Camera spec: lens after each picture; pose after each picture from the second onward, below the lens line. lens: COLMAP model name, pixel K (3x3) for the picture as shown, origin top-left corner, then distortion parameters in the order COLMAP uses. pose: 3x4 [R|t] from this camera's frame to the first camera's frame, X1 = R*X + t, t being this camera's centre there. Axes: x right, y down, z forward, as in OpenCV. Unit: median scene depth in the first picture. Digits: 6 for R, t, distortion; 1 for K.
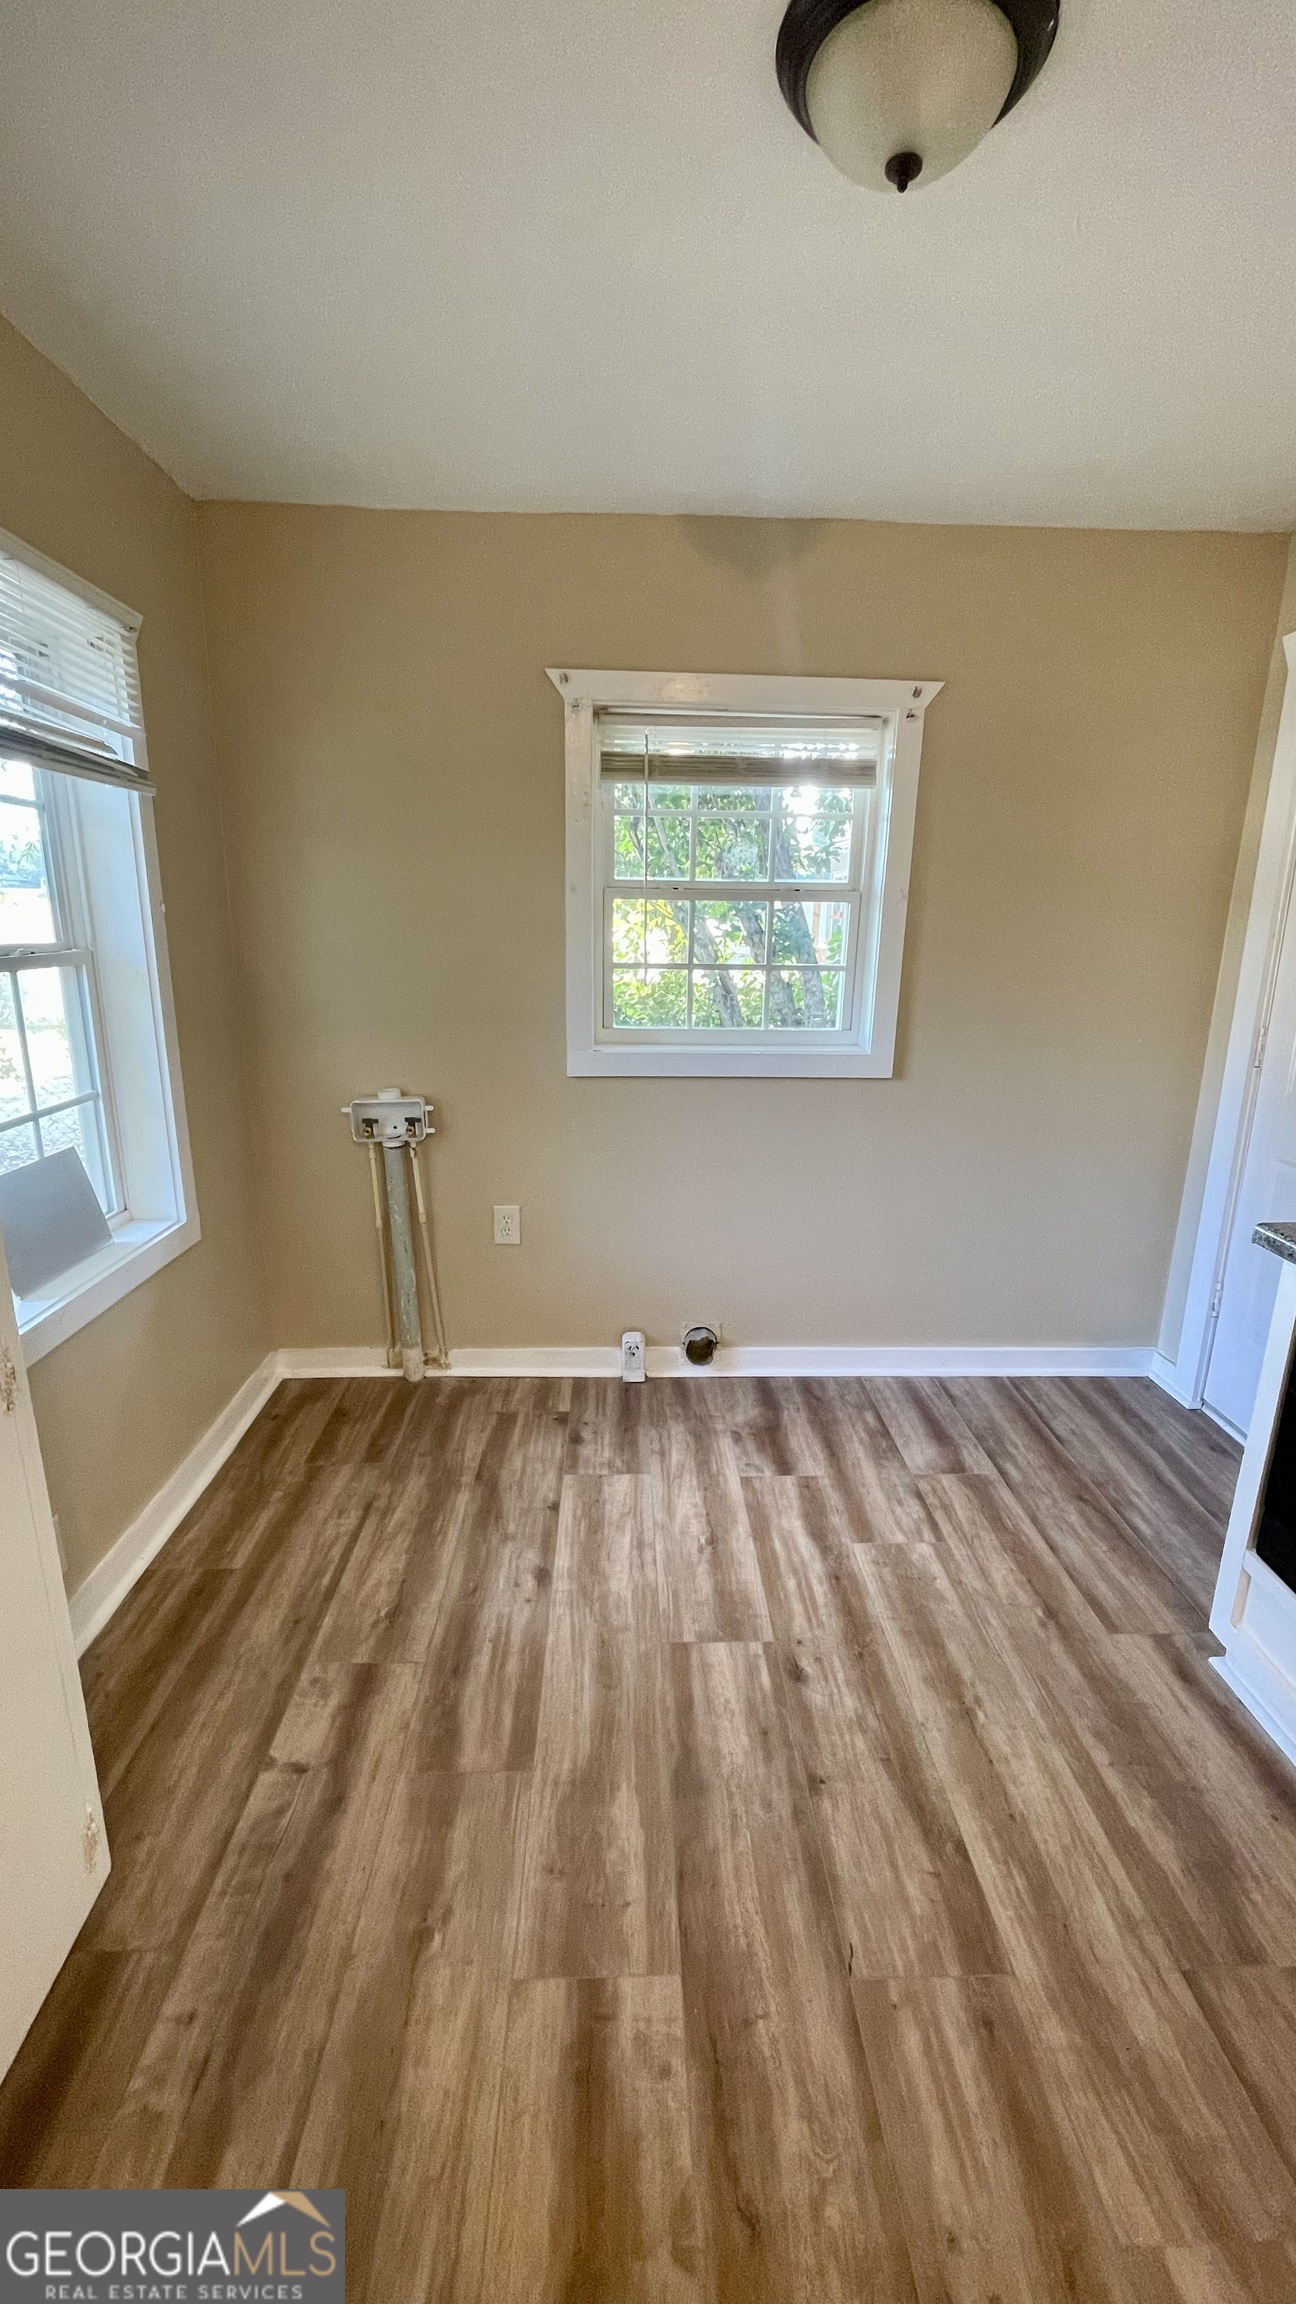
lens RADIAL K [[933.3, 0, 651.0], [0, 933.3, 1158.1], [0, 0, 1]] dist [-0.002715, 0.001915]
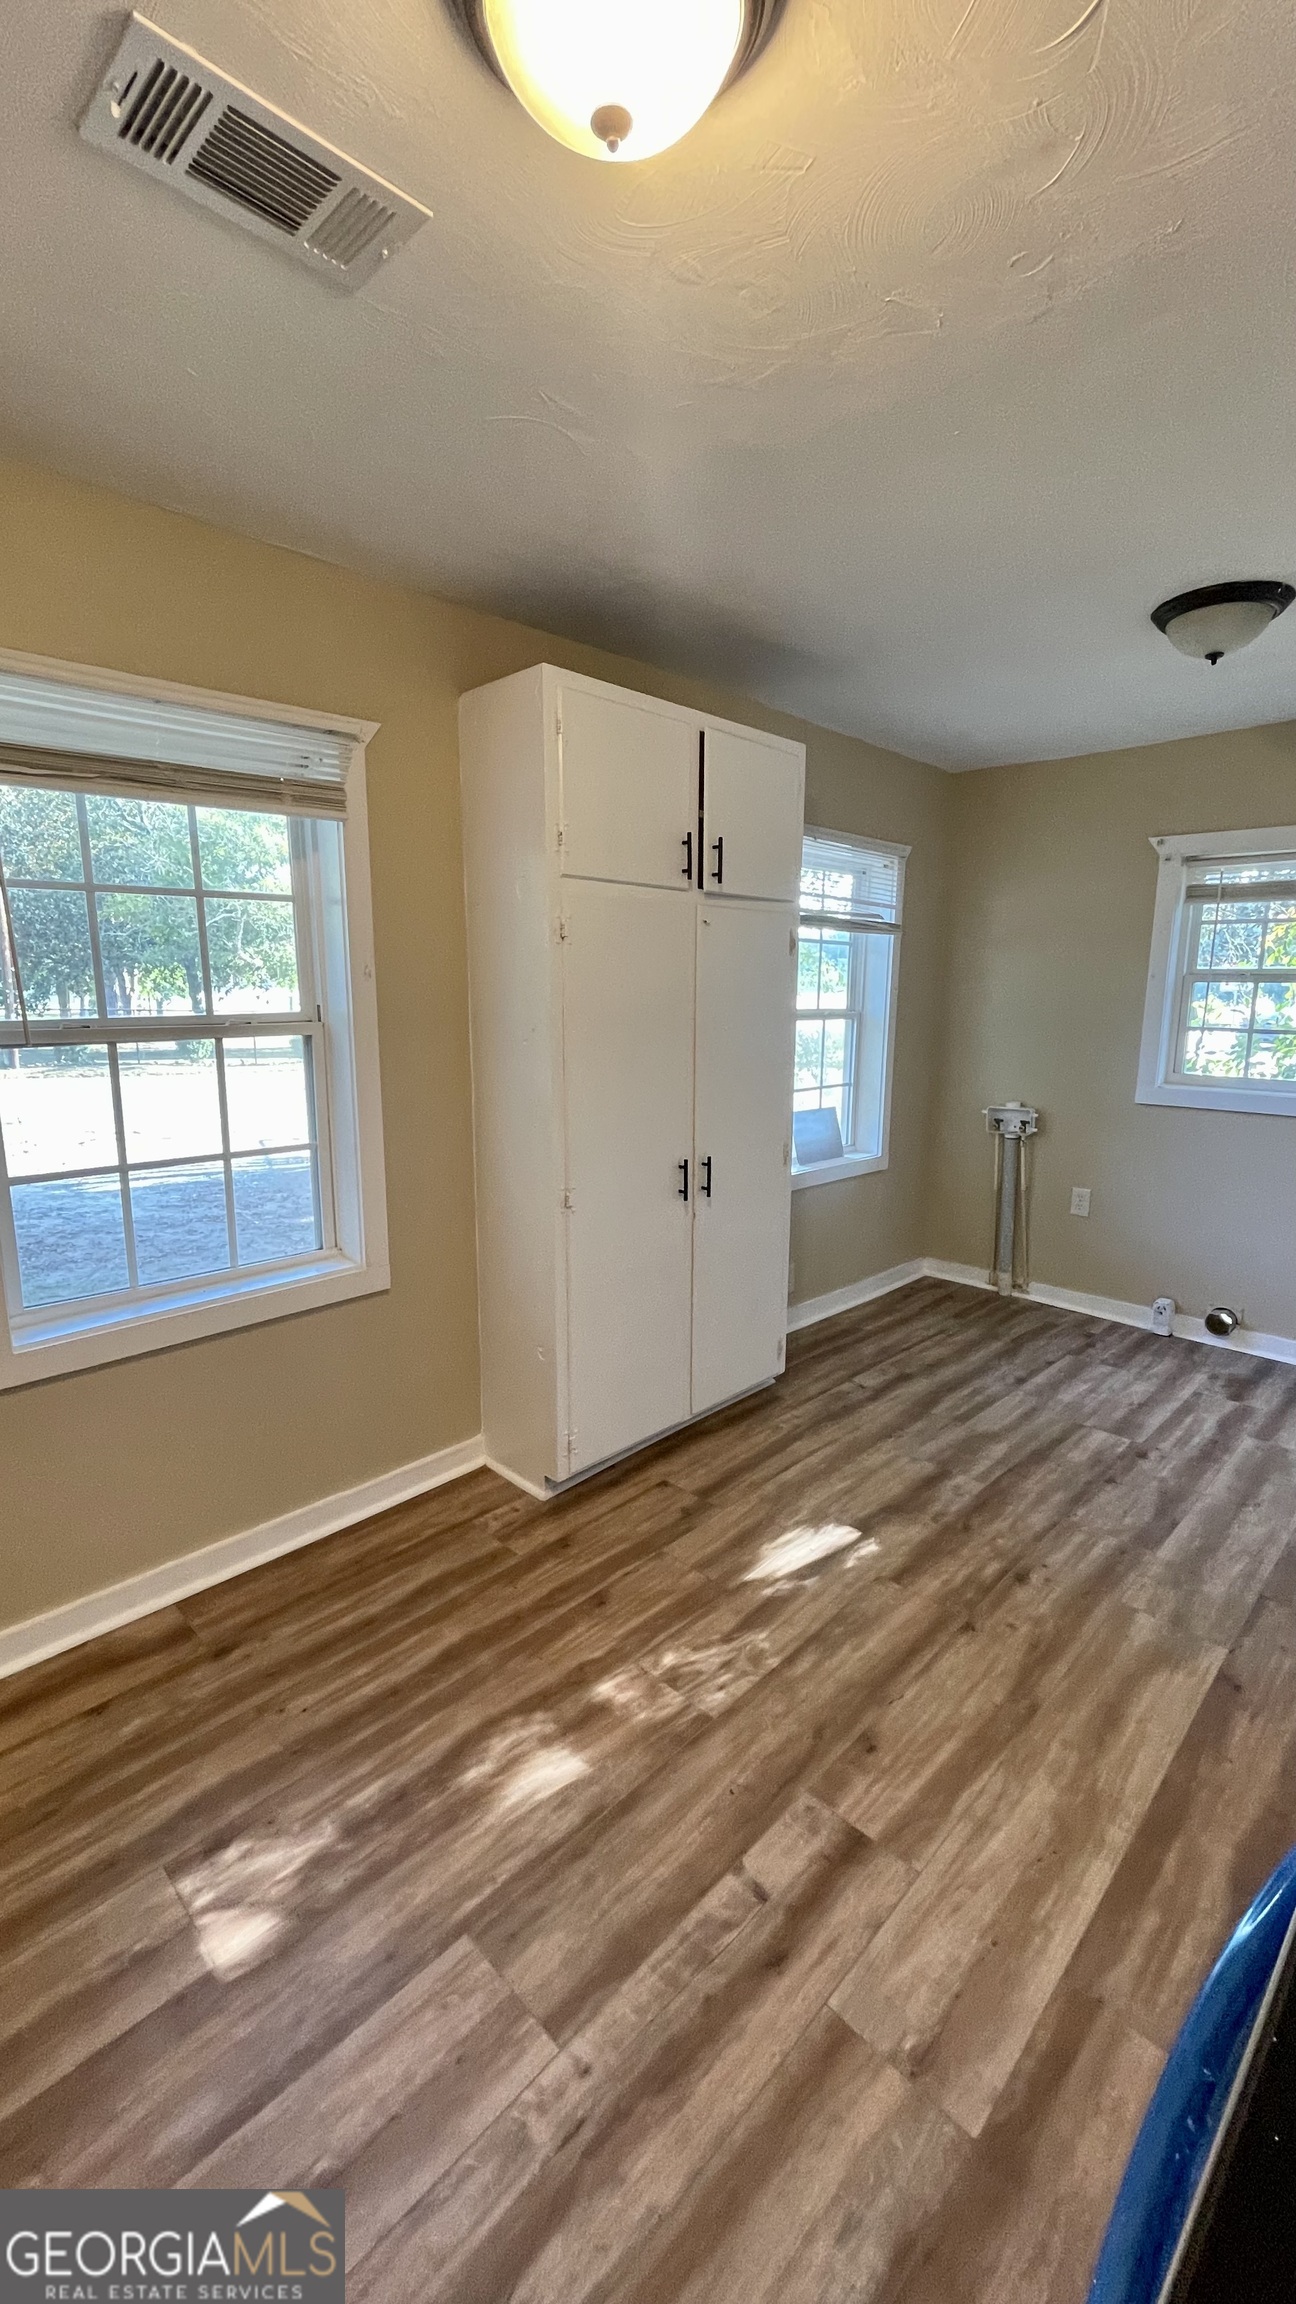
lens RADIAL K [[933.3, 0, 653.5], [0, 933.3, 1164.3], [0, 0, 1]] dist [-0.002715, 0.001915]
pose [[0.687353, 0.126891, -0.715153, 0.490812], [-0.181936, 0.983310, -0.000393, 0.155919], [0.703168, 0.130382, 0.698968, -0.582206]]
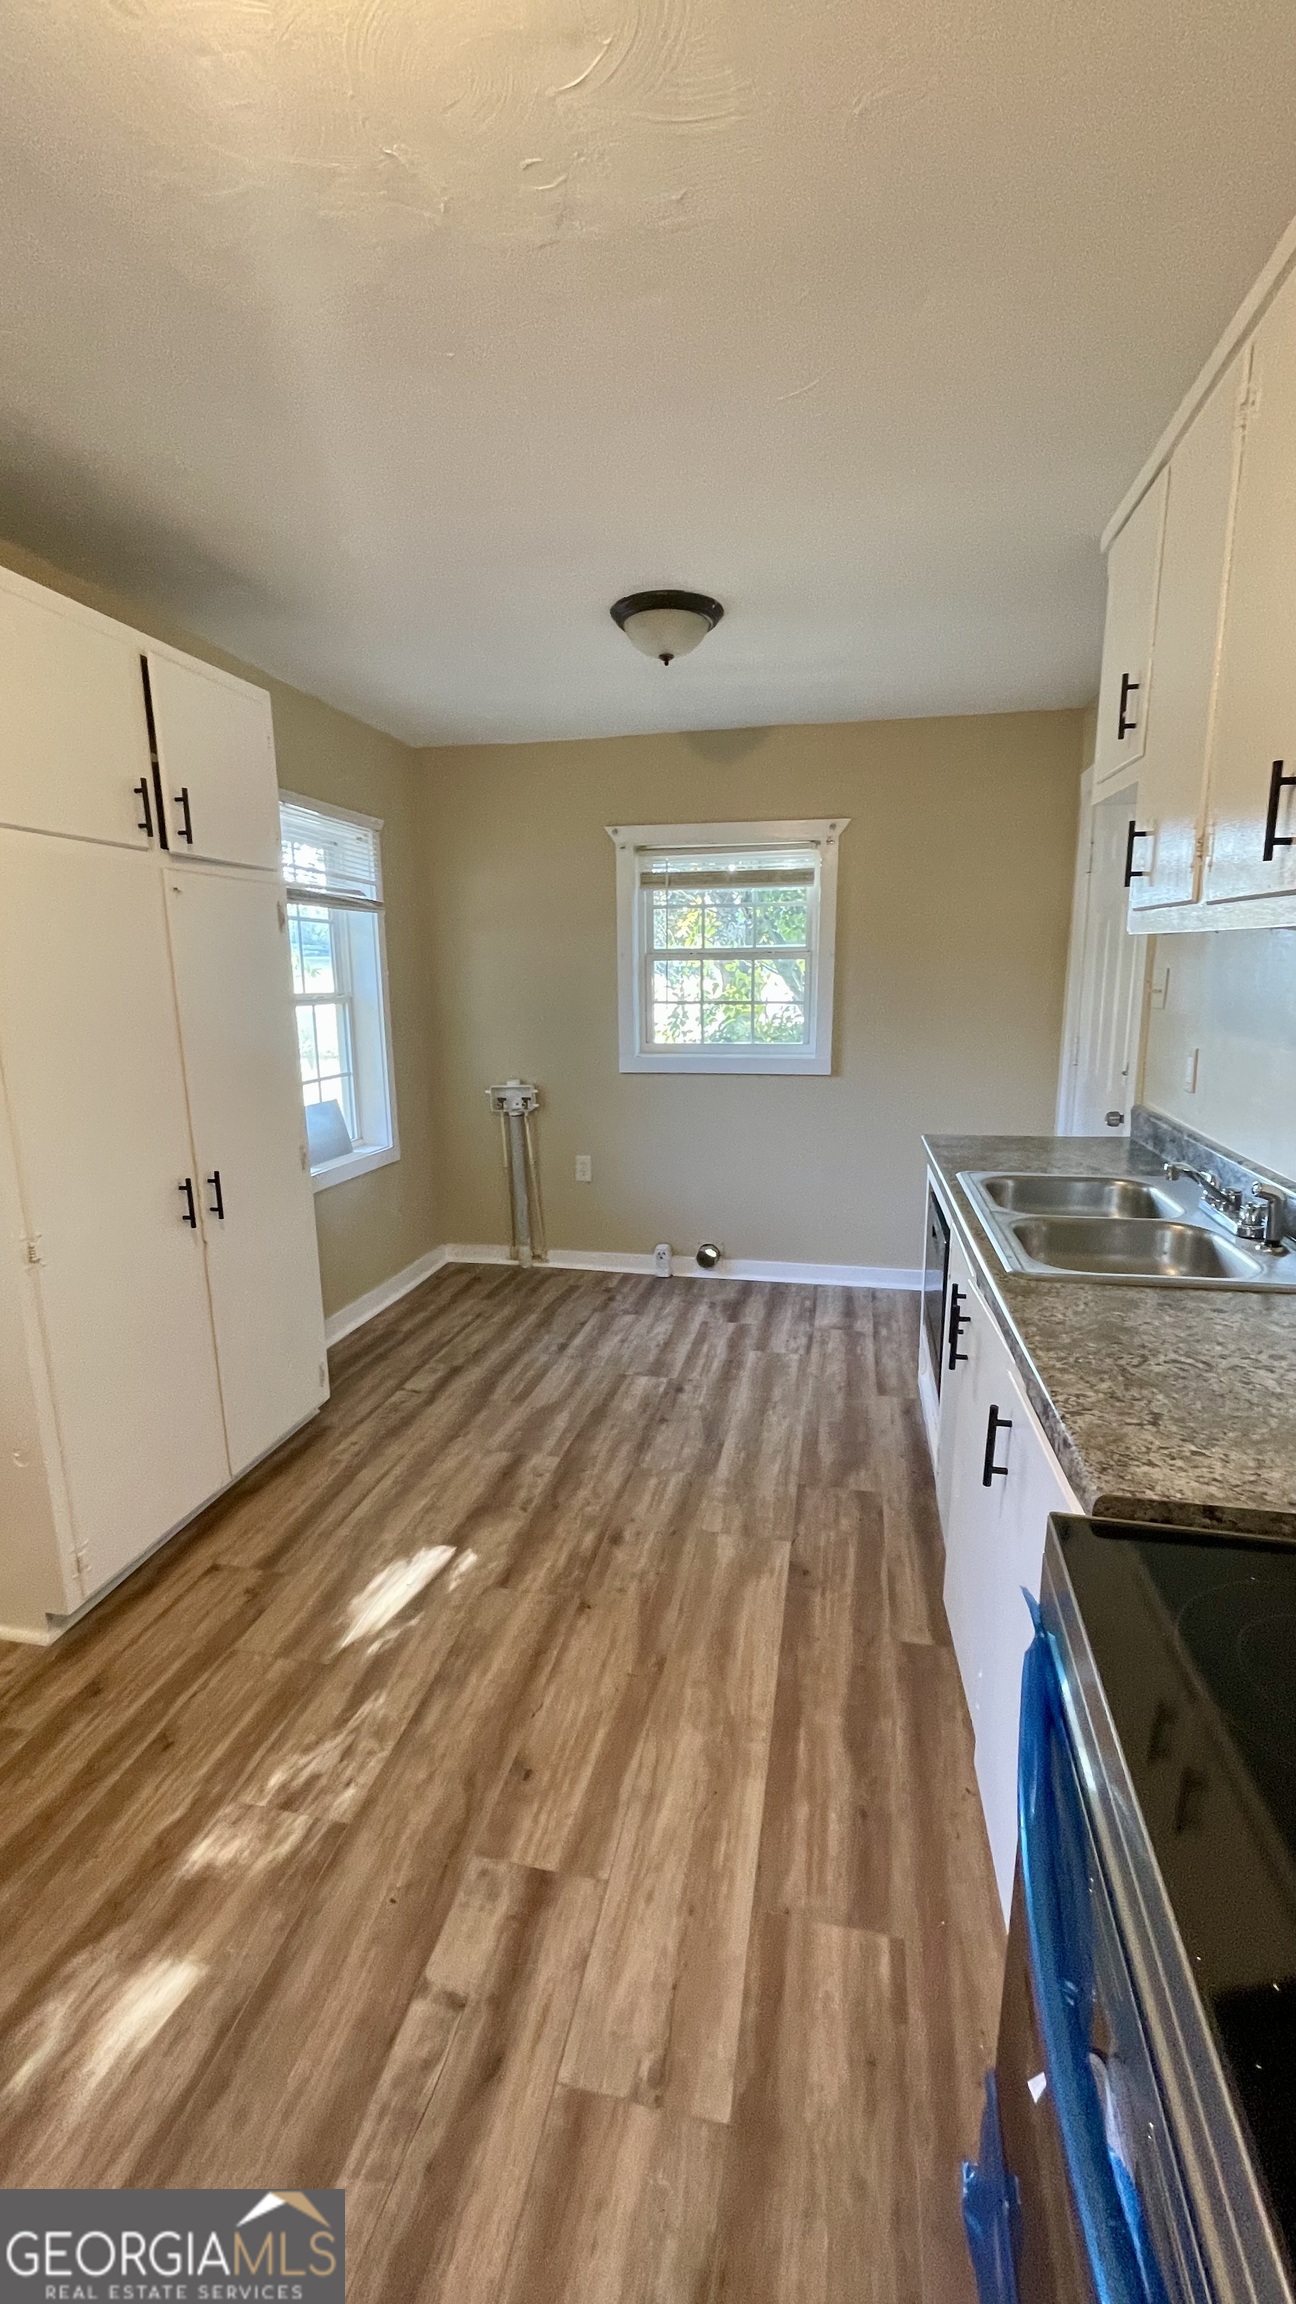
lens RADIAL K [[933.3, 0, 654.6], [0, 933.3, 1162.9], [0, 0, 1]] dist [-0.002715, 0.001915]
pose [[0.970319, 0.026205, -0.240404, 0.388024], [-0.039224, 0.998002, -0.049530, 0.155360], [0.238626, 0.057489, 0.969408, -0.561696]]
